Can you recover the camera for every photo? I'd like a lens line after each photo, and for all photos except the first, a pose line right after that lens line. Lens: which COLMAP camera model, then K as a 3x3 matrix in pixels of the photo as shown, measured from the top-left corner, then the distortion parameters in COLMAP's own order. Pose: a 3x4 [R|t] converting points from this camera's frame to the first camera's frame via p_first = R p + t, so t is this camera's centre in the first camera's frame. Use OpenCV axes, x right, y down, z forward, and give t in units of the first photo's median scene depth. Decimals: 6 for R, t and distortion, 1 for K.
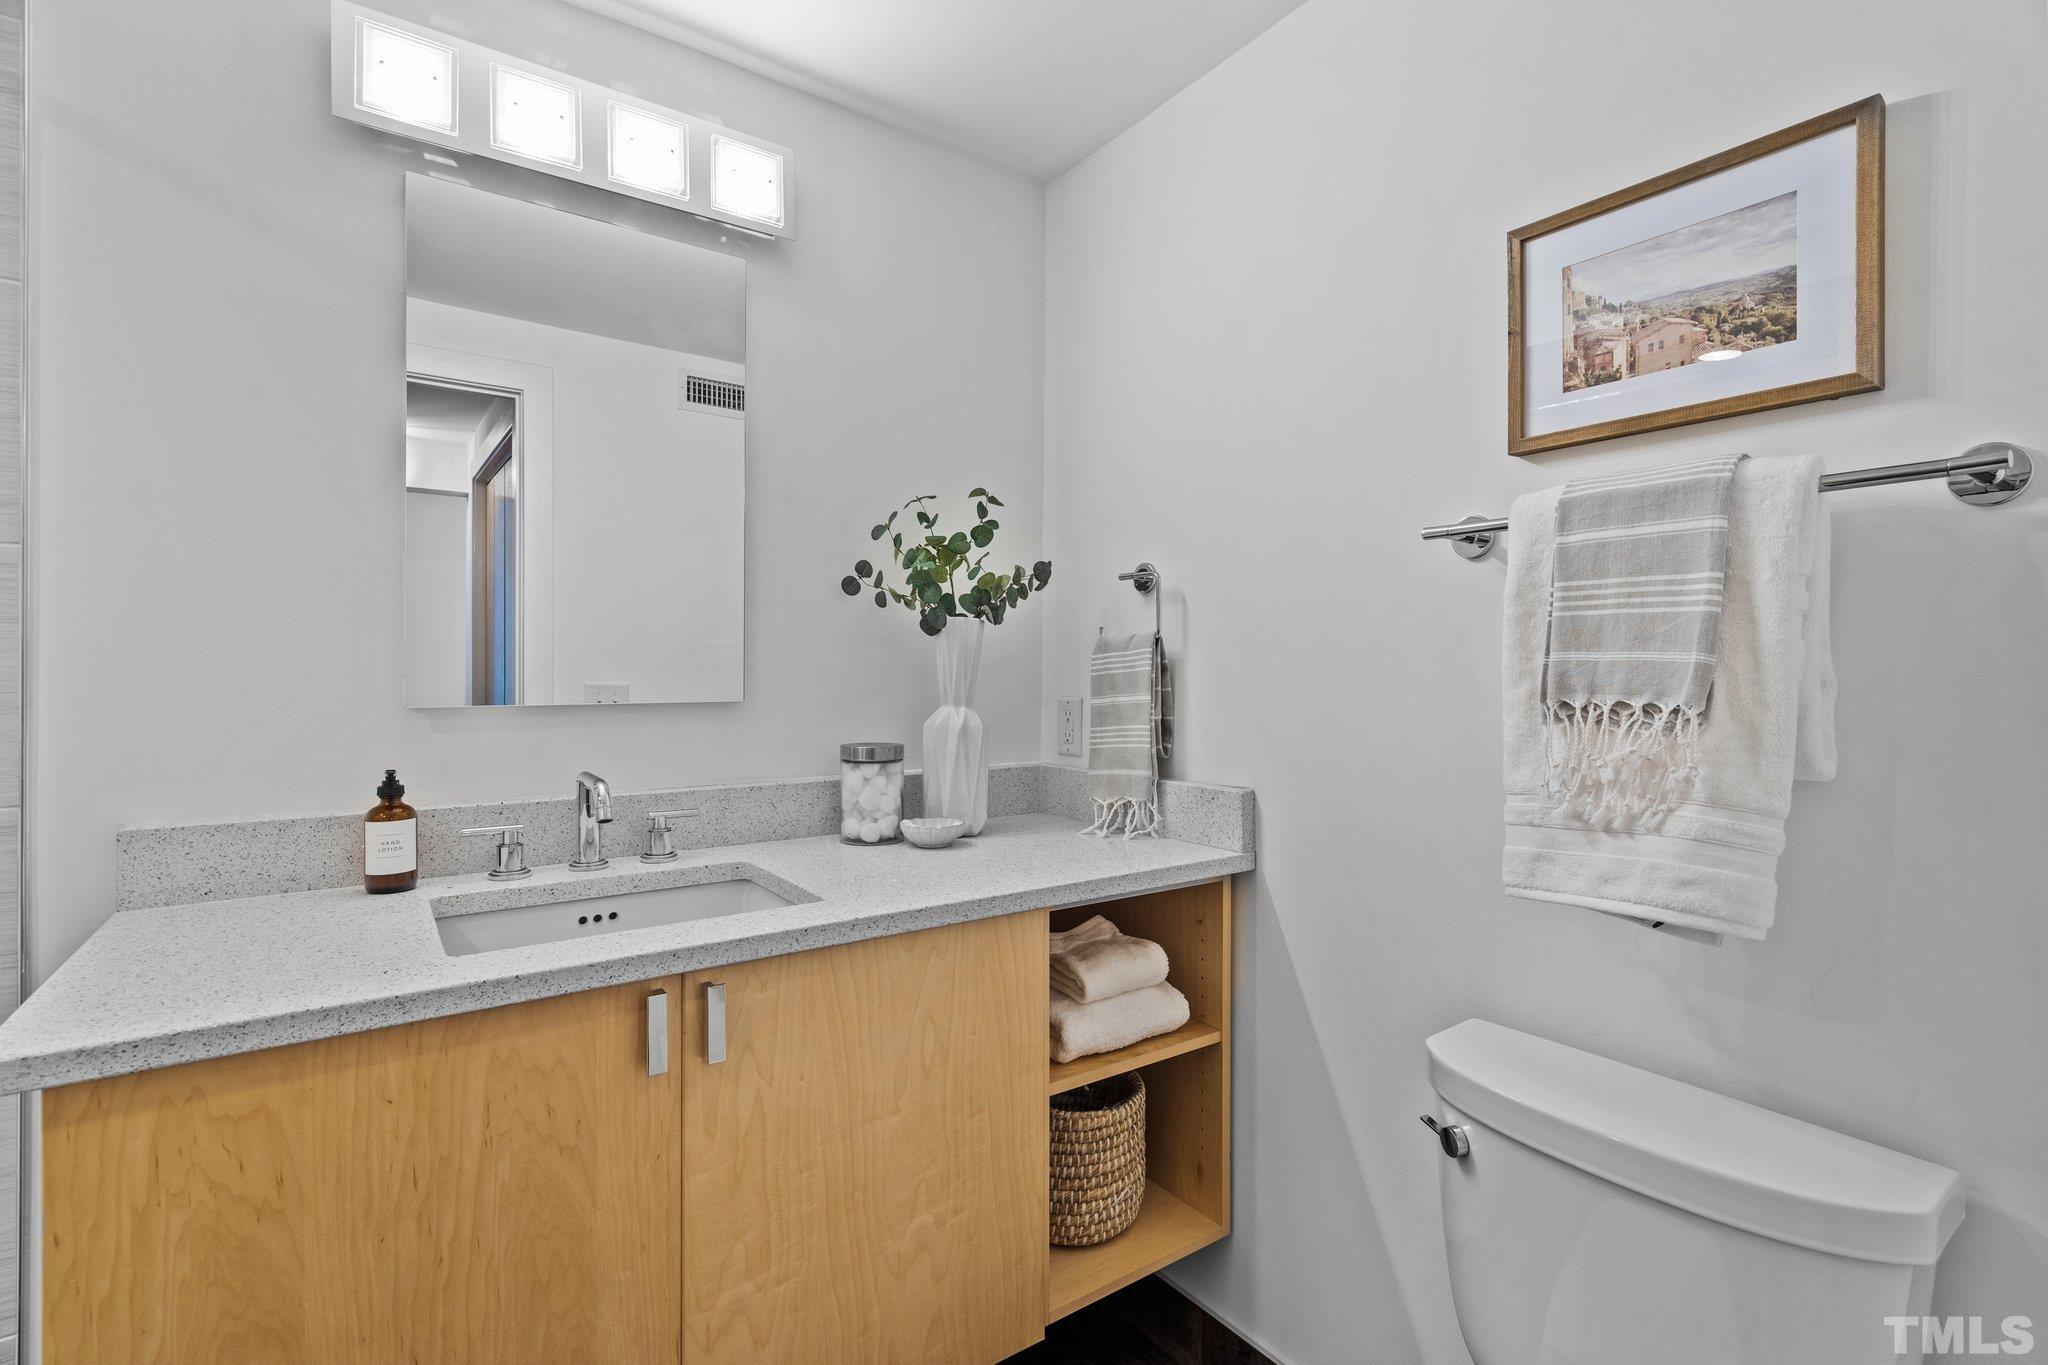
lens RADIAL K [[937.5, 0, 1024.0], [0, 937.5, 682.5], [0, 0, 1]] dist [0.001143, 0.001093]
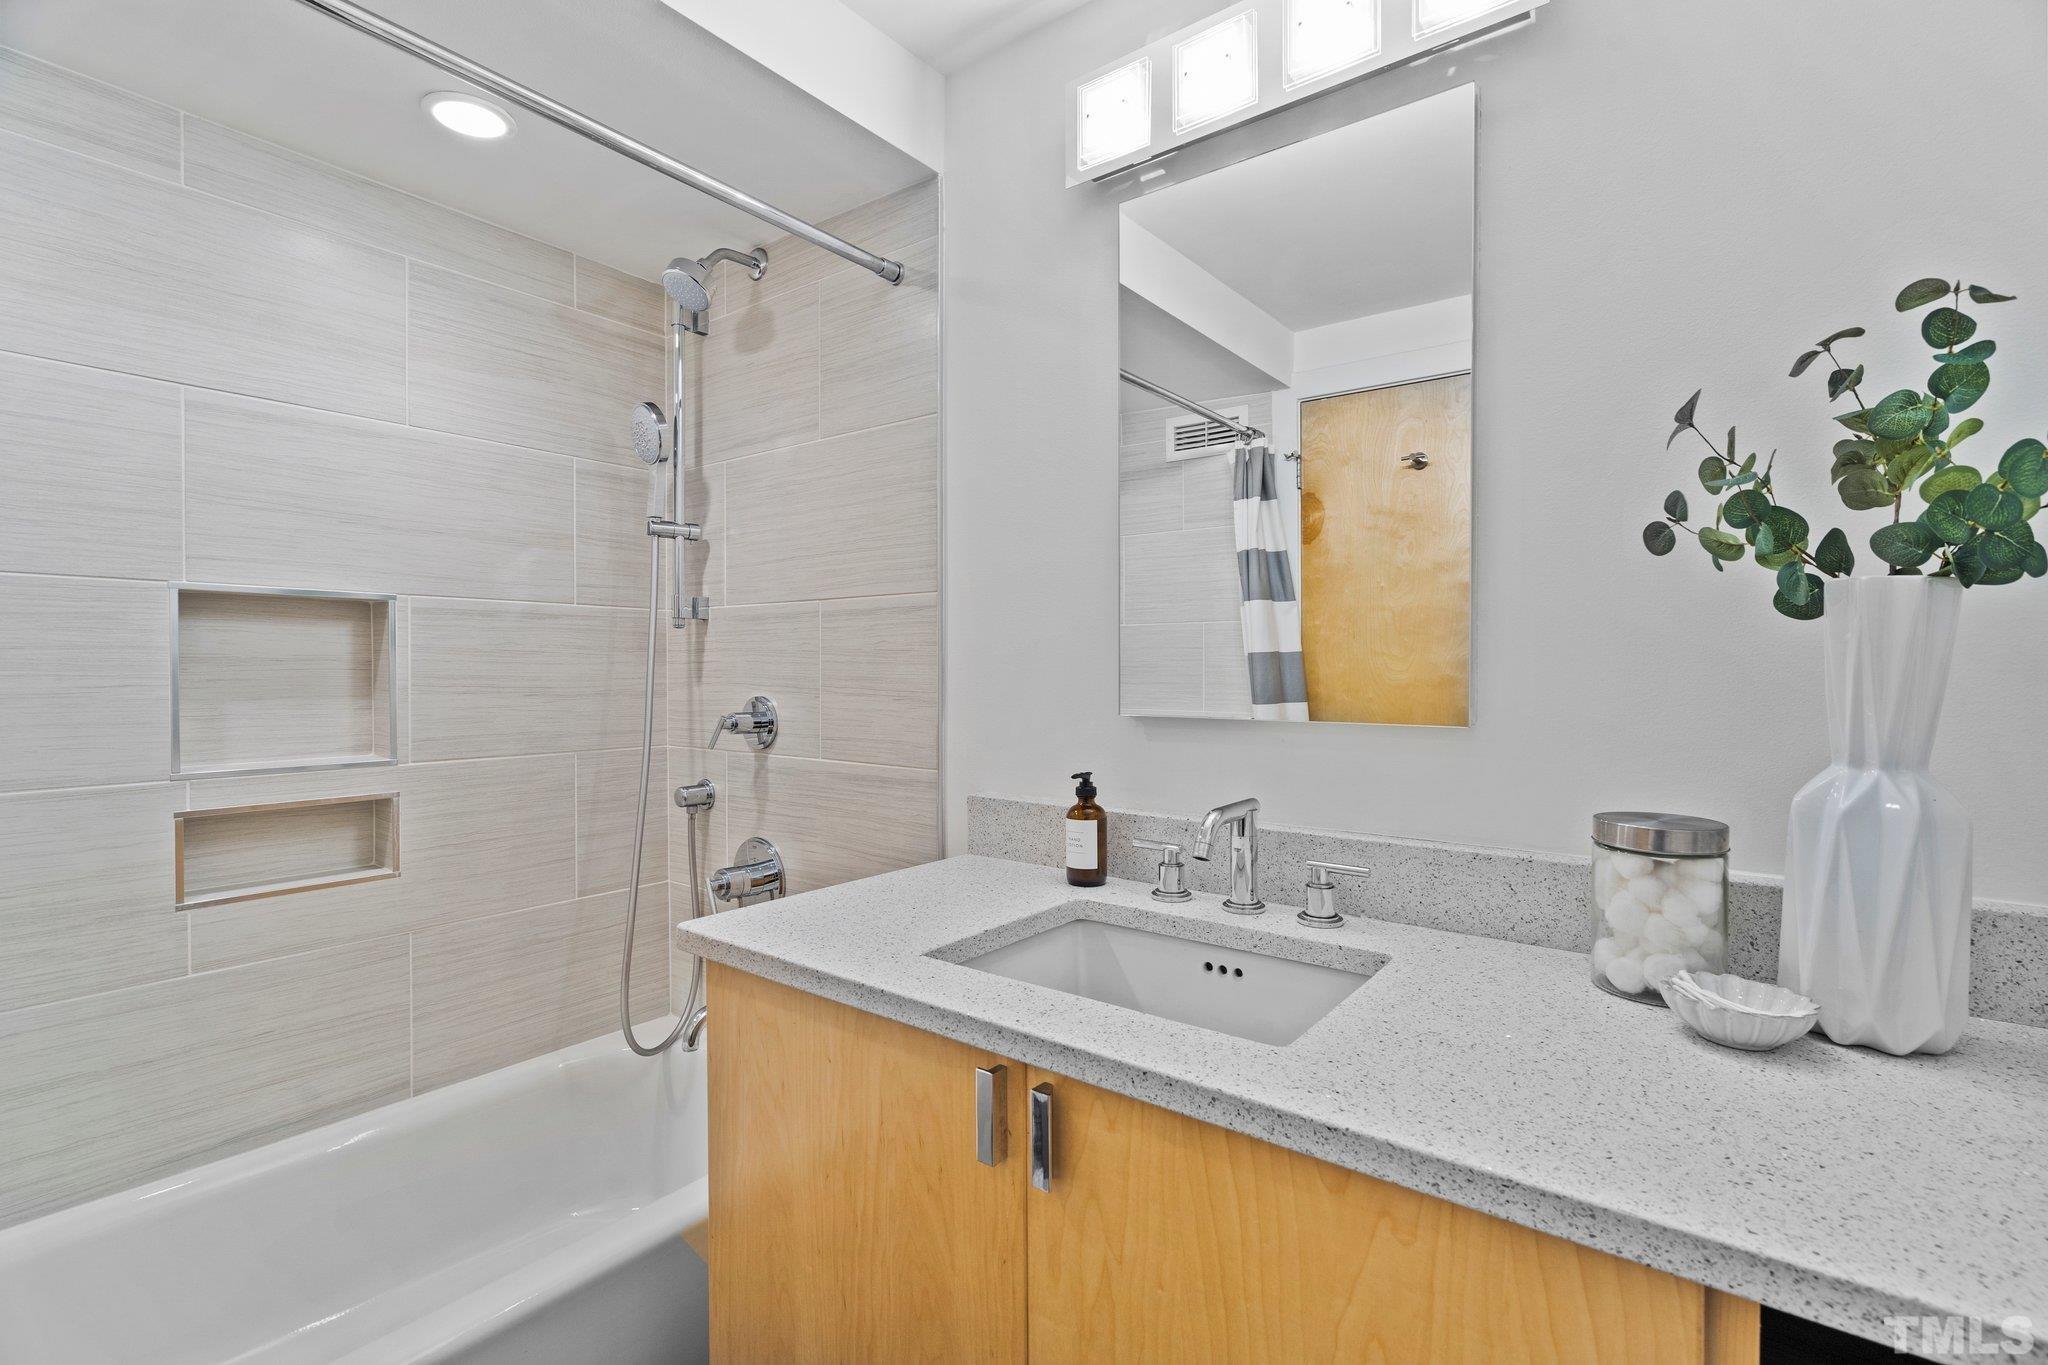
lens RADIAL K [[937.5, 0, 1024.0], [0, 937.5, 682.5], [0, 0, 1]] dist [0.001143, 0.001093]
pose [[0.297939, 0.017735, -0.954420, 0.328739], [-0.012585, 0.999813, 0.014650, -0.024260], [0.954502, 0.007646, 0.298107, 0.602262]]
